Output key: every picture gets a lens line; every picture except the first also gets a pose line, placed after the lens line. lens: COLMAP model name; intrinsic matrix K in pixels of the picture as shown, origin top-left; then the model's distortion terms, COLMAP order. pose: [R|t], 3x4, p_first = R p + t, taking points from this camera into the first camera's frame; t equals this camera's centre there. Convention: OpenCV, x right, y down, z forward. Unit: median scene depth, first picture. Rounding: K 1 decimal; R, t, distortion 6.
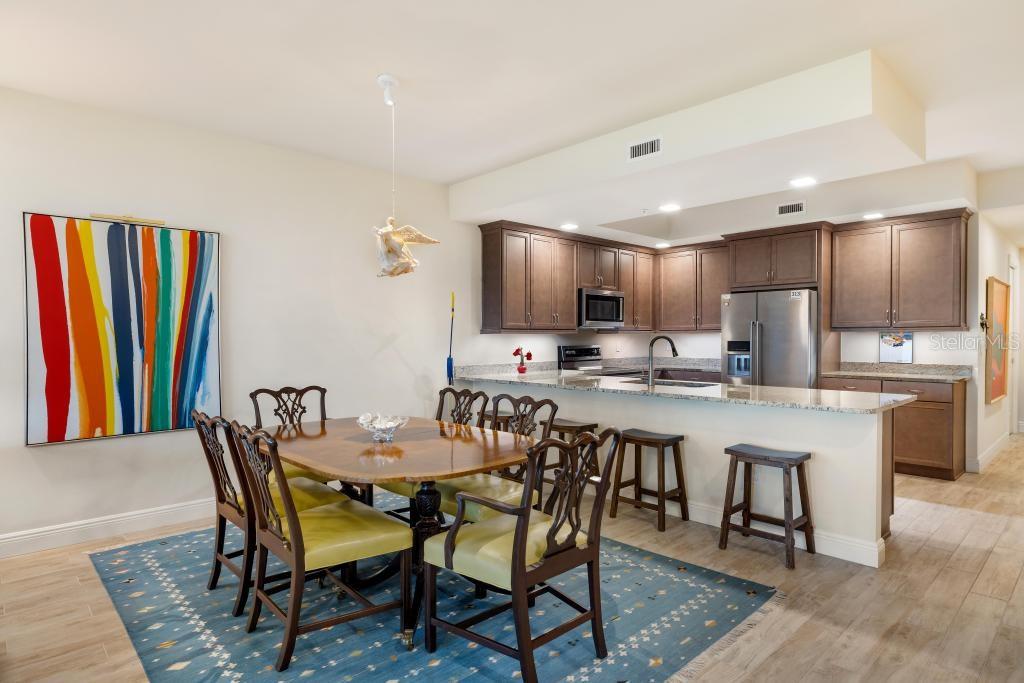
lens RADIAL K [[557.9, 0, 510.0], [0, 557.9, 343.1], [0, 0, 1]] dist [-0.001374, -0.000148]
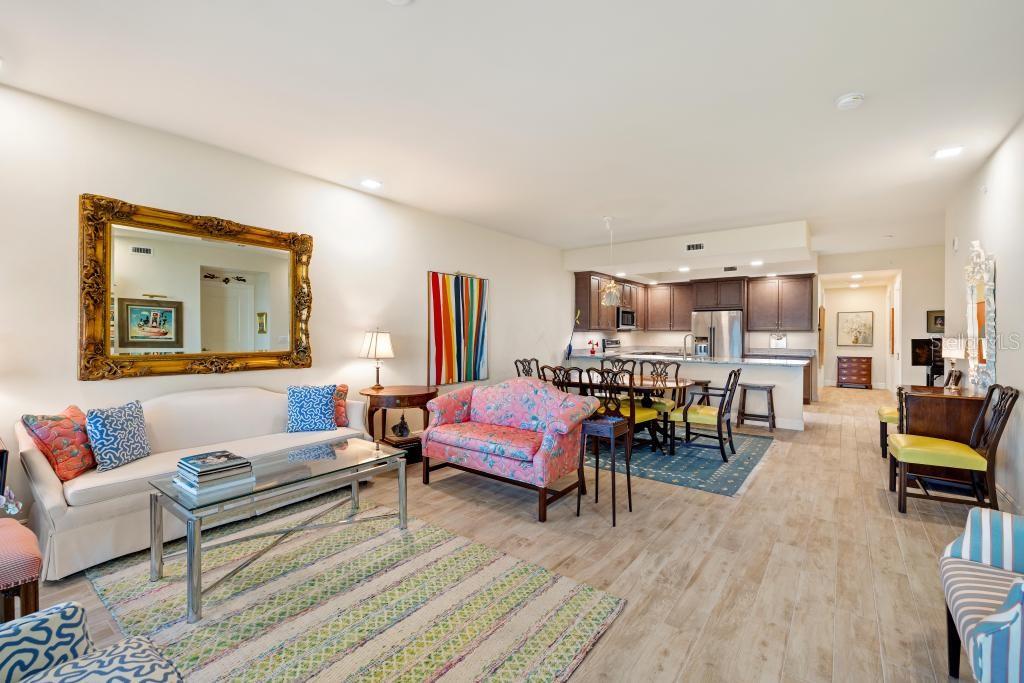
lens RADIAL K [[424.9, 0, 514.2], [0, 424.9, 338.0], [0, 0, 1]] dist [0.001110, -0.000021]
pose [[0.986432, 0.005396, 0.164082, -0.485747], [-0.005786, 0.999981, 0.001896, 0.001374], [-0.164069, -0.002820, 0.986445, -0.339747]]
